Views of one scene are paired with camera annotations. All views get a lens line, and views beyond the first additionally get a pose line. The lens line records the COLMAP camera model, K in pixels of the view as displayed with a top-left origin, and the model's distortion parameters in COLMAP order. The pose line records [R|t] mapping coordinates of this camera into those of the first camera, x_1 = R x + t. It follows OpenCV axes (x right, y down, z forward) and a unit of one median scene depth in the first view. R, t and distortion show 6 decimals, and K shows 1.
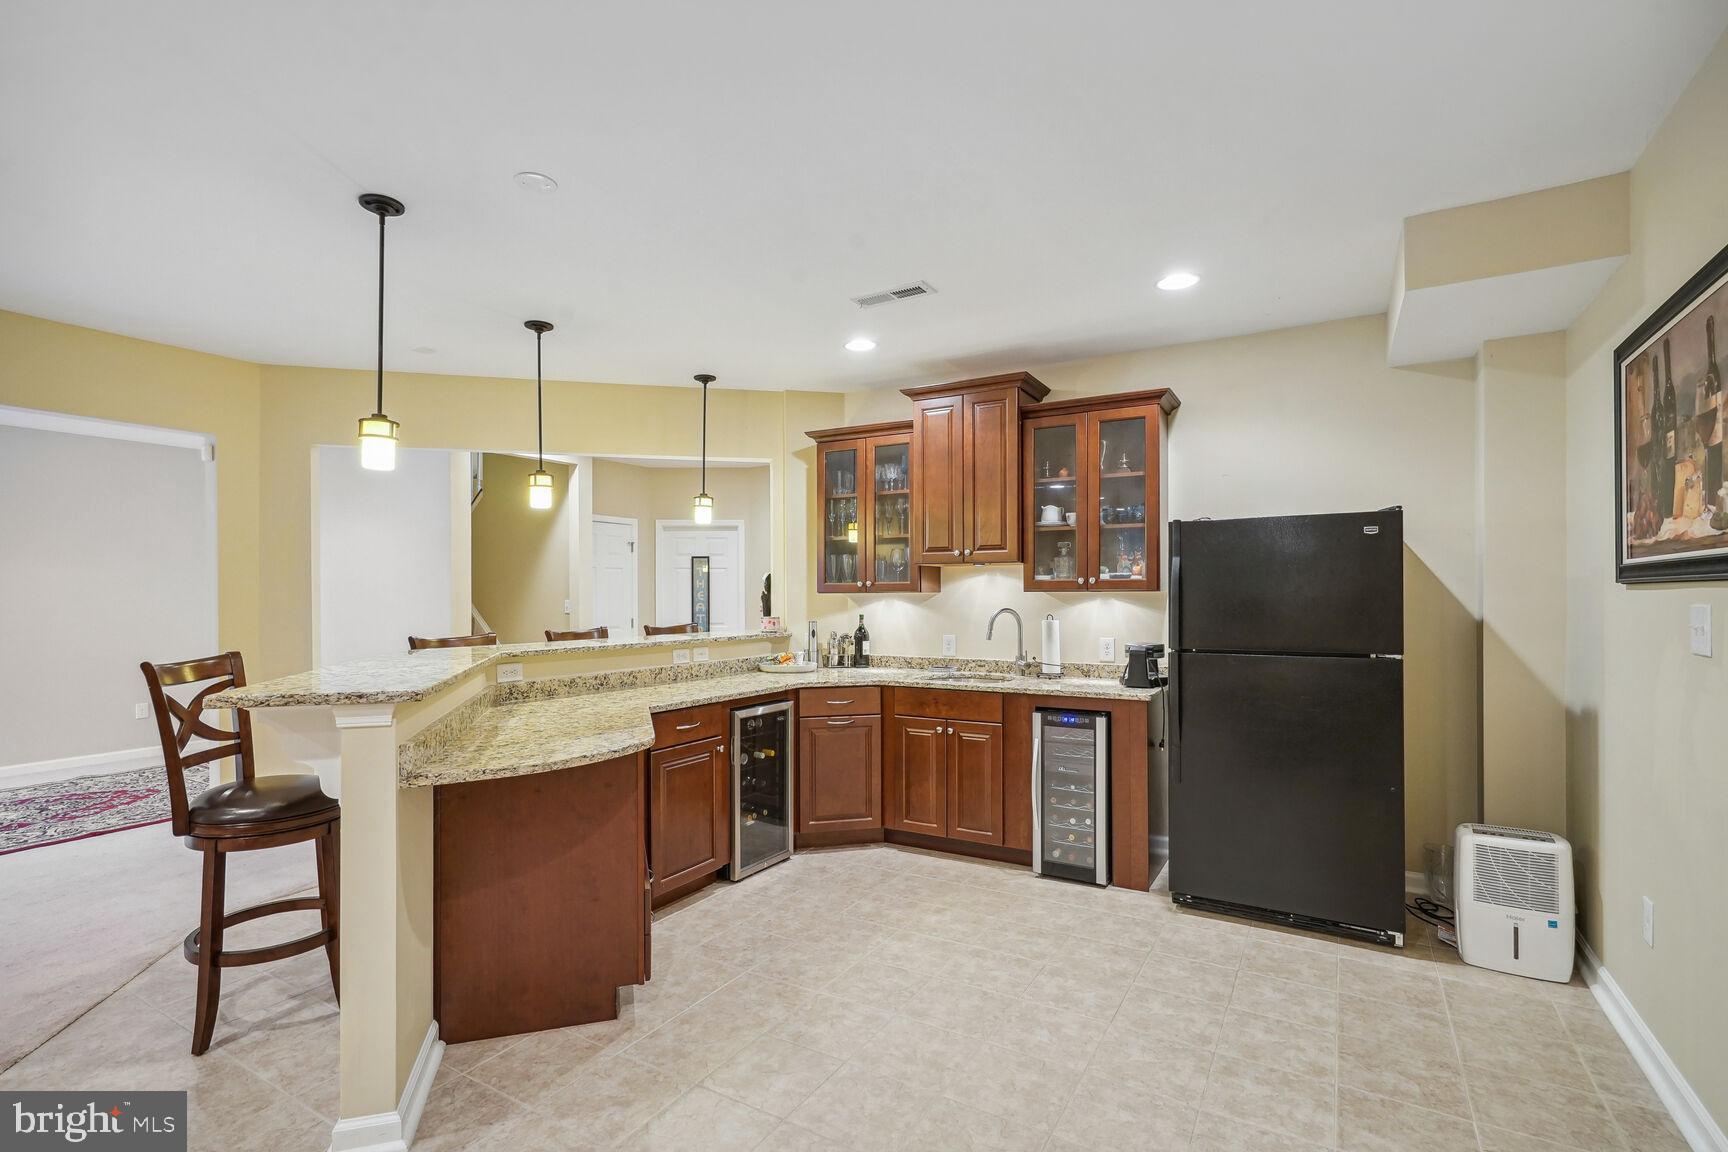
lens RADIAL K [[783.9, 0, 860.5], [0, 783.9, 598.4], [0, 0, 1]] dist [0.000727, 0.000057]
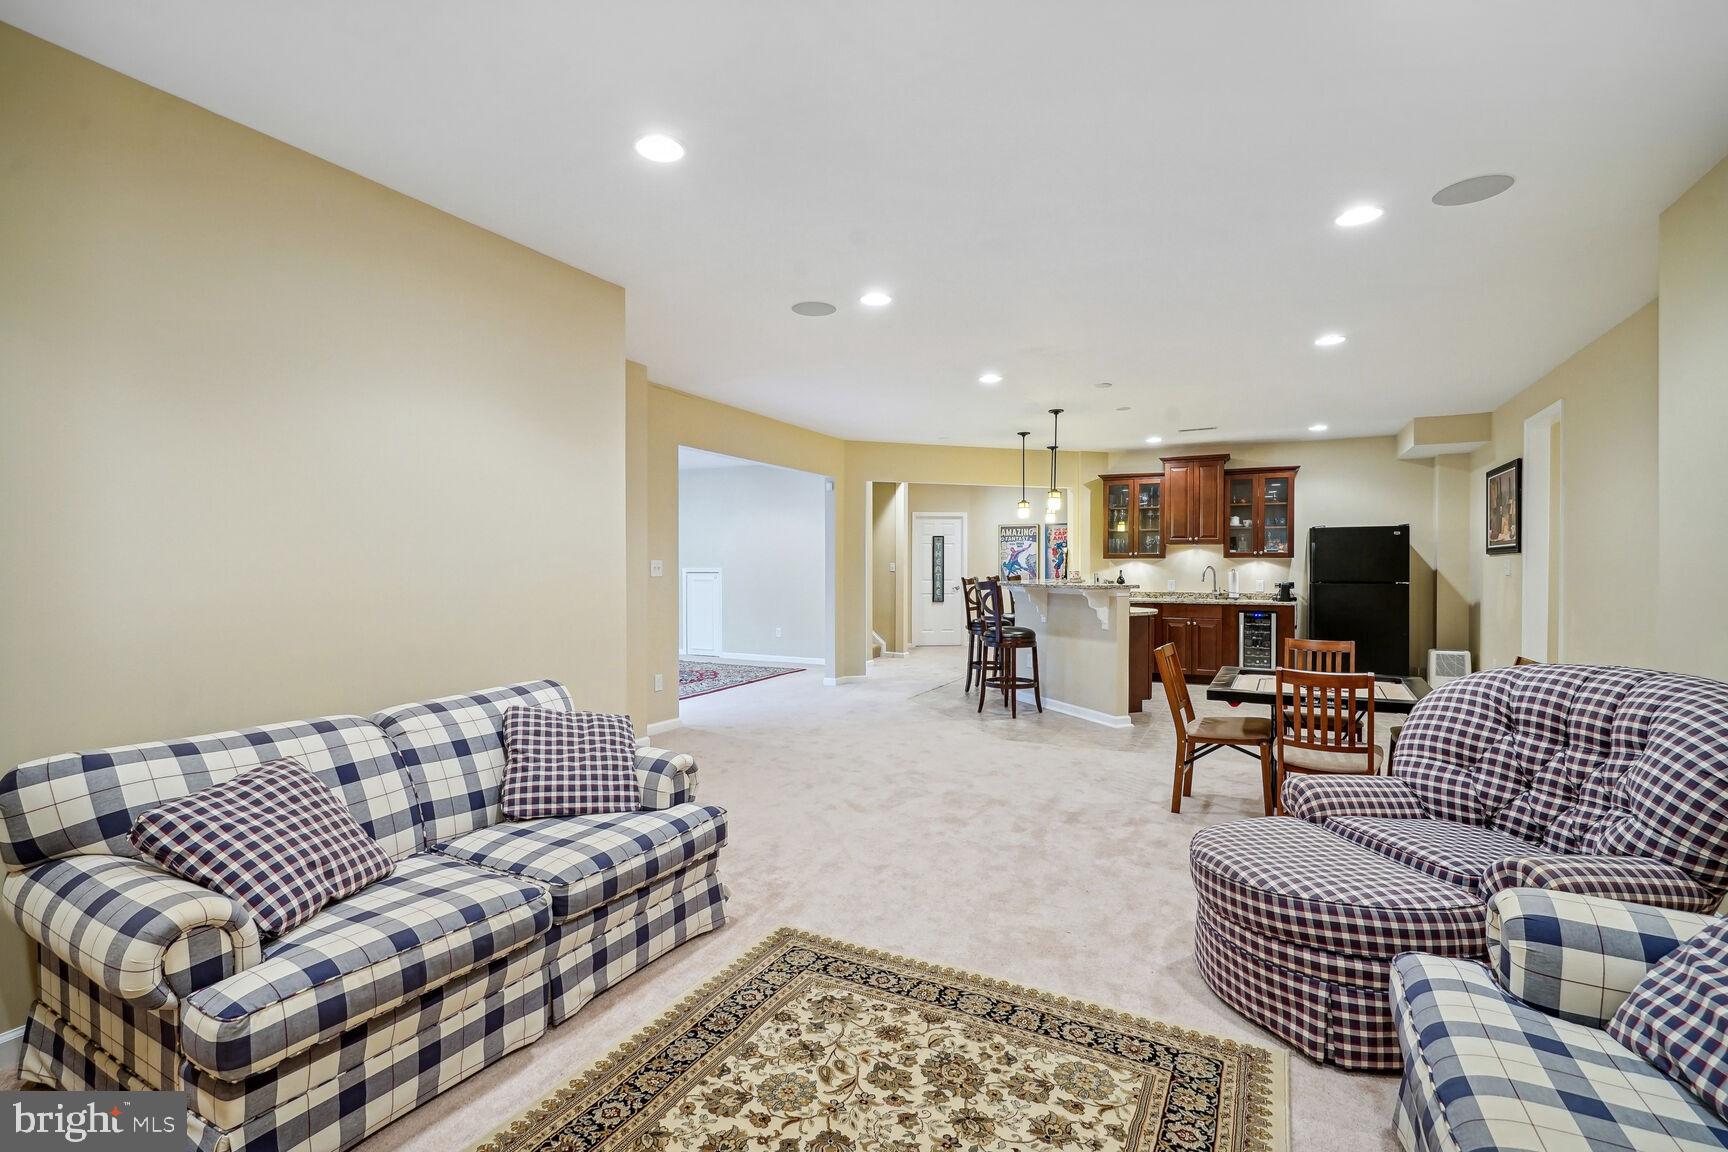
lens RADIAL K [[793.9, 0, 853.3], [0, 793.9, 576.9], [0, 0, 1]] dist [0.000082, -0.000602]
pose [[0.997322, 0.002474, 0.073089, -0.938133], [-0.003059, 0.999964, 0.007898, 0.028368], [-0.073067, -0.008100, 0.997294, -1.041094]]
